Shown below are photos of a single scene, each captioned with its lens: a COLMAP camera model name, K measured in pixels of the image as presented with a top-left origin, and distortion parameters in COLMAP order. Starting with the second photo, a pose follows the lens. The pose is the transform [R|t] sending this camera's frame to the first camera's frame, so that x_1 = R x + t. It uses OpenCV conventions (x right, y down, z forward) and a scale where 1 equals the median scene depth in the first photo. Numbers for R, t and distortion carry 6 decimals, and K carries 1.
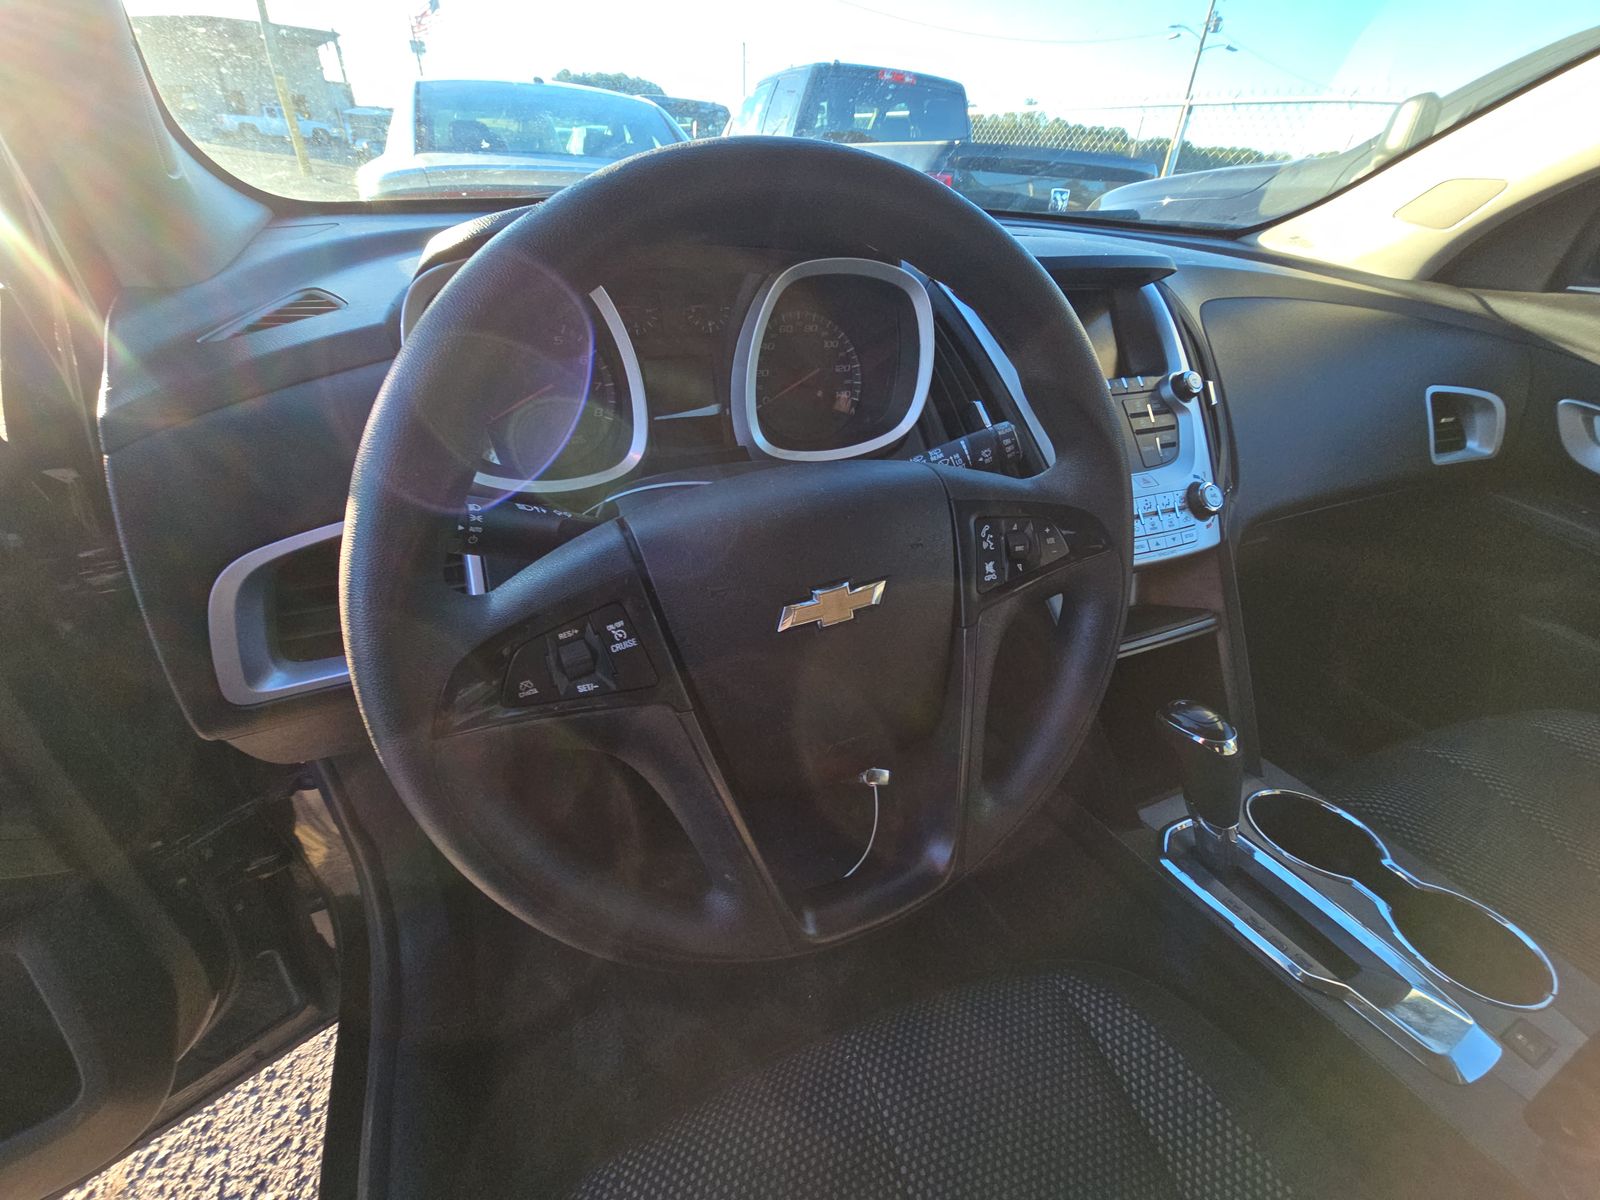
lens RADIAL K [[643.3, 0, 803.3], [0, 643.3, 608.8], [0, 0, 1]] dist [0.045954, -0.027871]
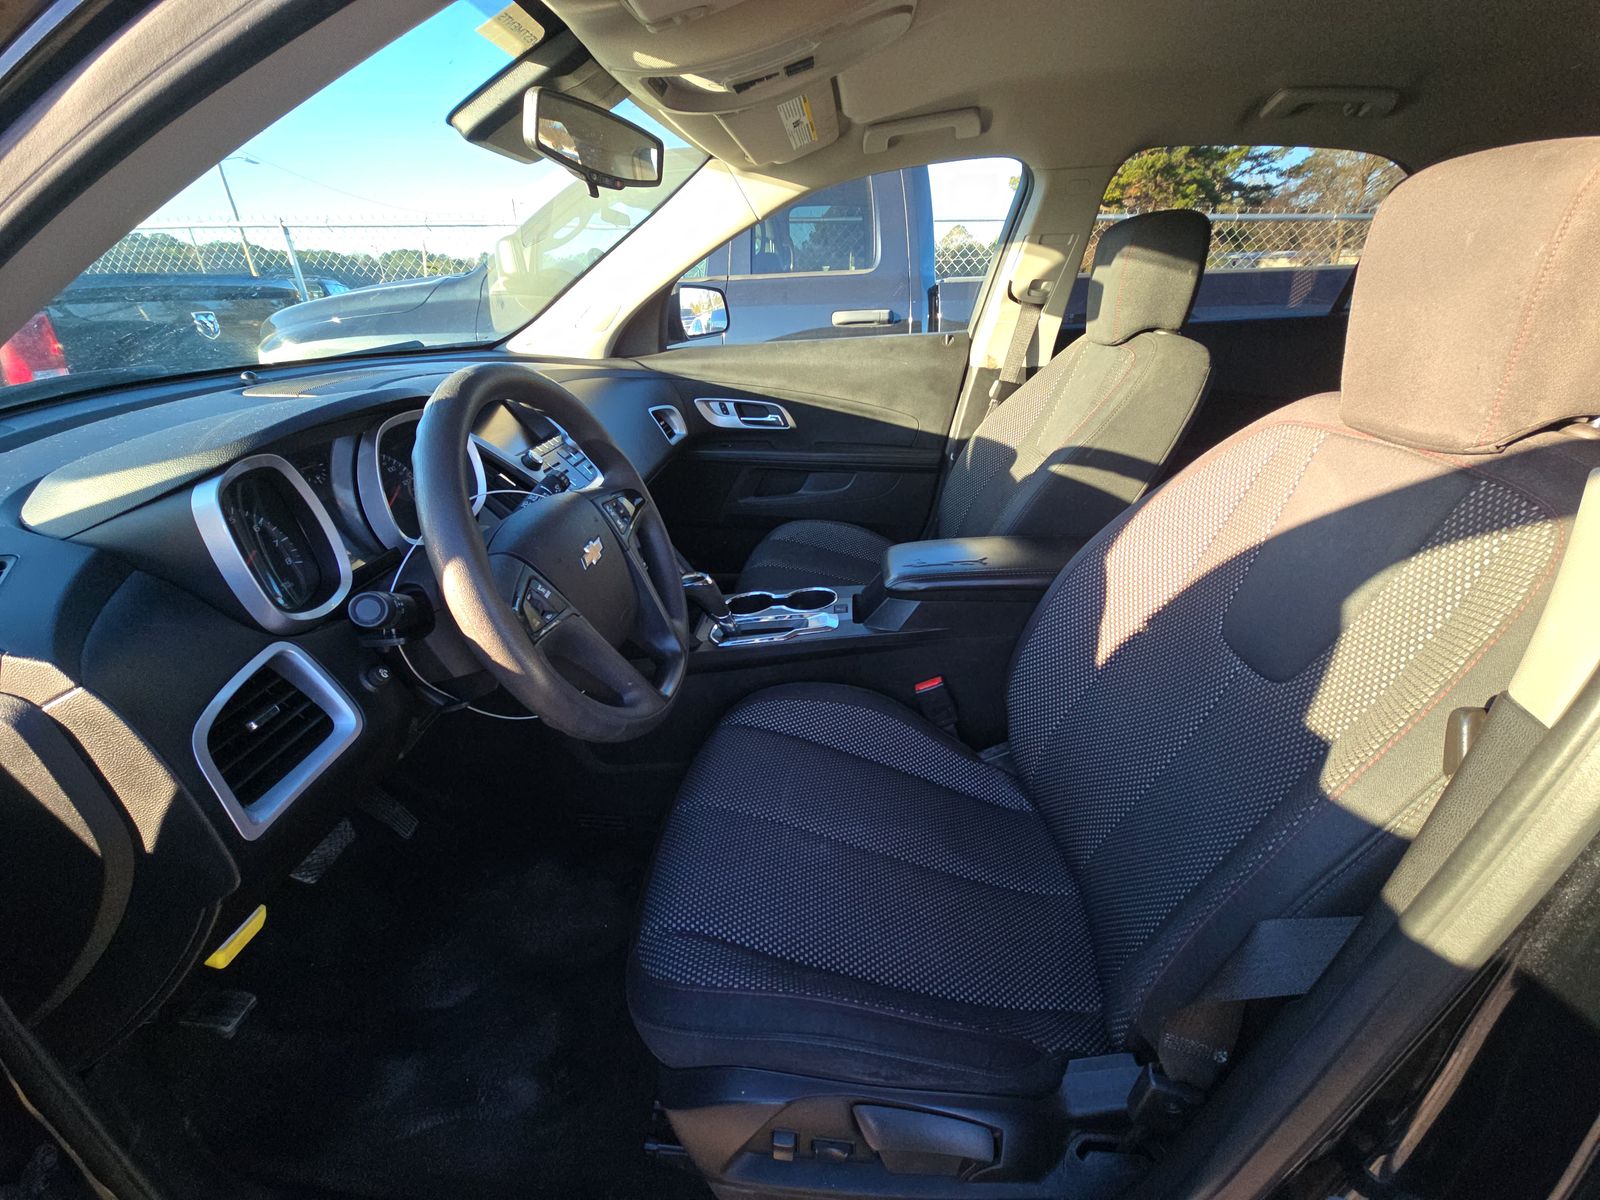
lens RADIAL K [[666.1, 0, 800.0], [0, 666.1, 600.0], [0, 0, 1]] dist [-0.000503, -0.000287]
pose [[0.471689, -0.430452, 0.769559, -0.738069], [0.519525, 0.840846, 0.151893, 0.078793], [-0.712463, 0.328159, 0.620248, -0.429476]]
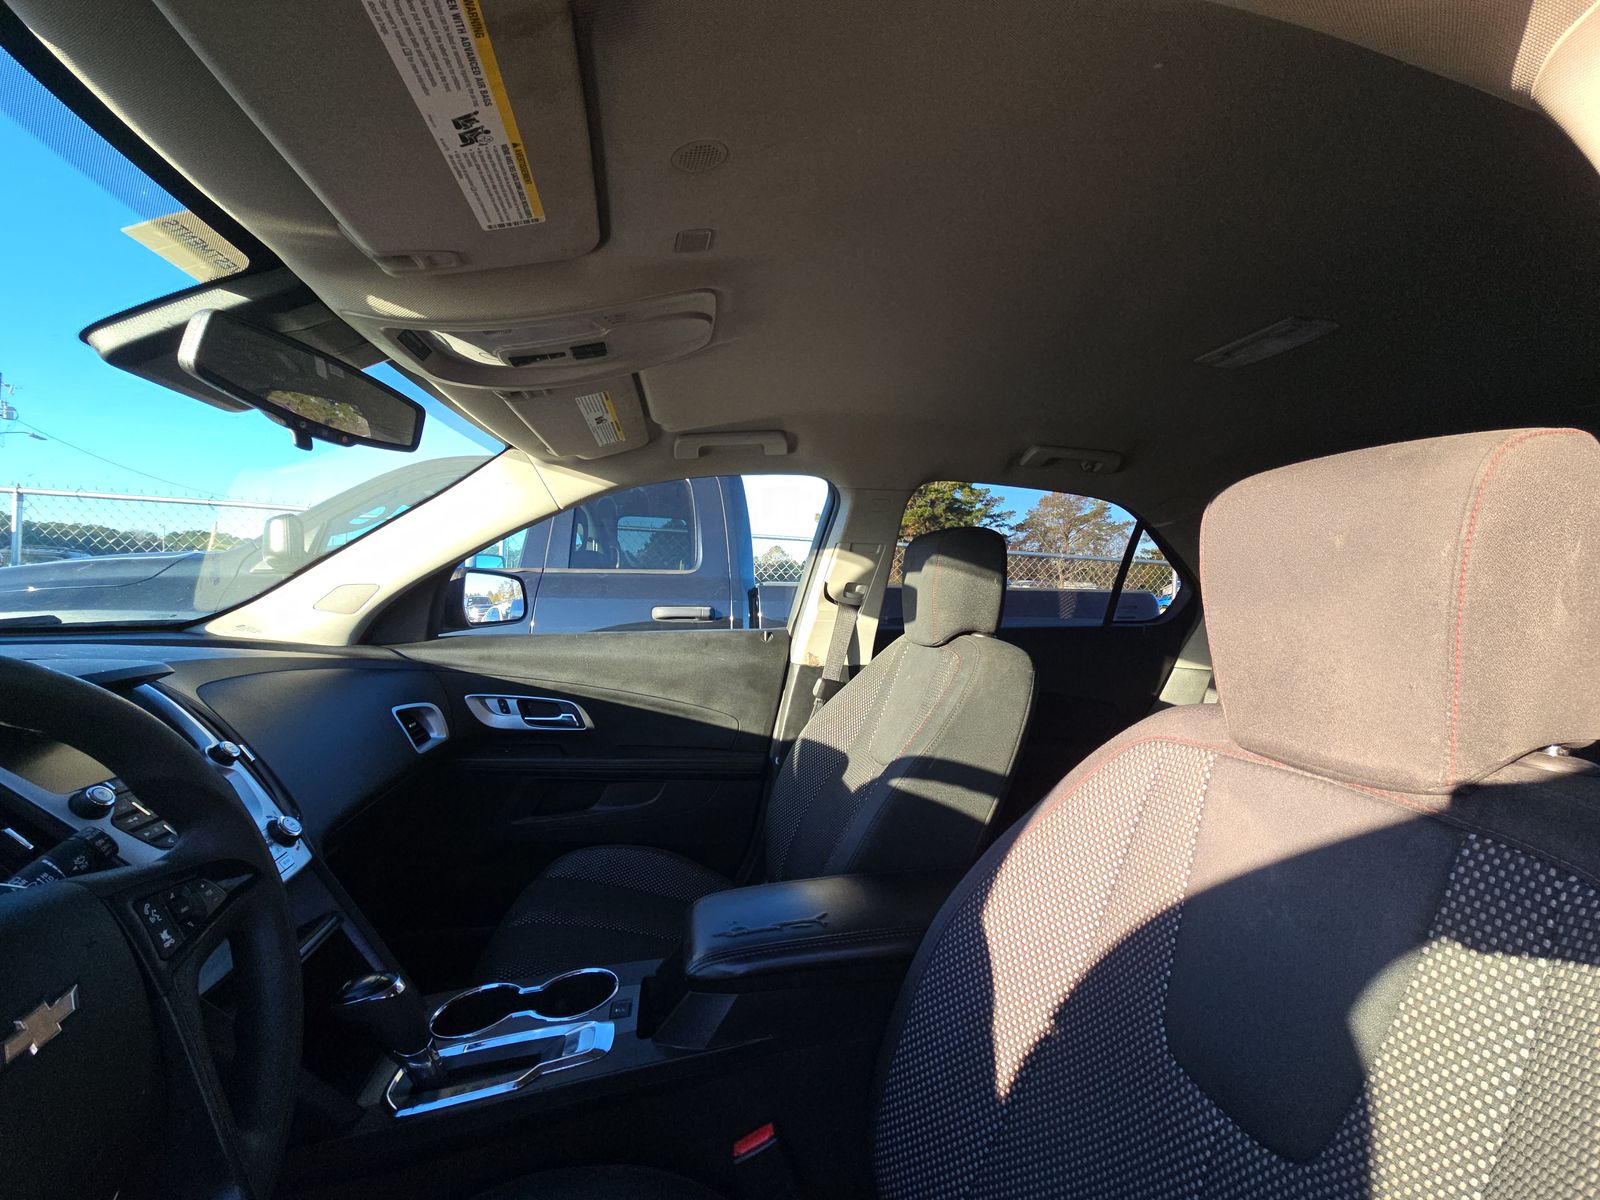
lens RADIAL K [[666.1, 0, 800.0], [0, 666.1, 600.0], [0, 0, 1]] dist [-0.000503, -0.000287]
pose [[0.247162, -0.058869, 0.967184, -0.327292], [0.518972, 0.850961, -0.080827, 0.066530], [-0.818278, 0.521919, 0.240877, -0.313042]]
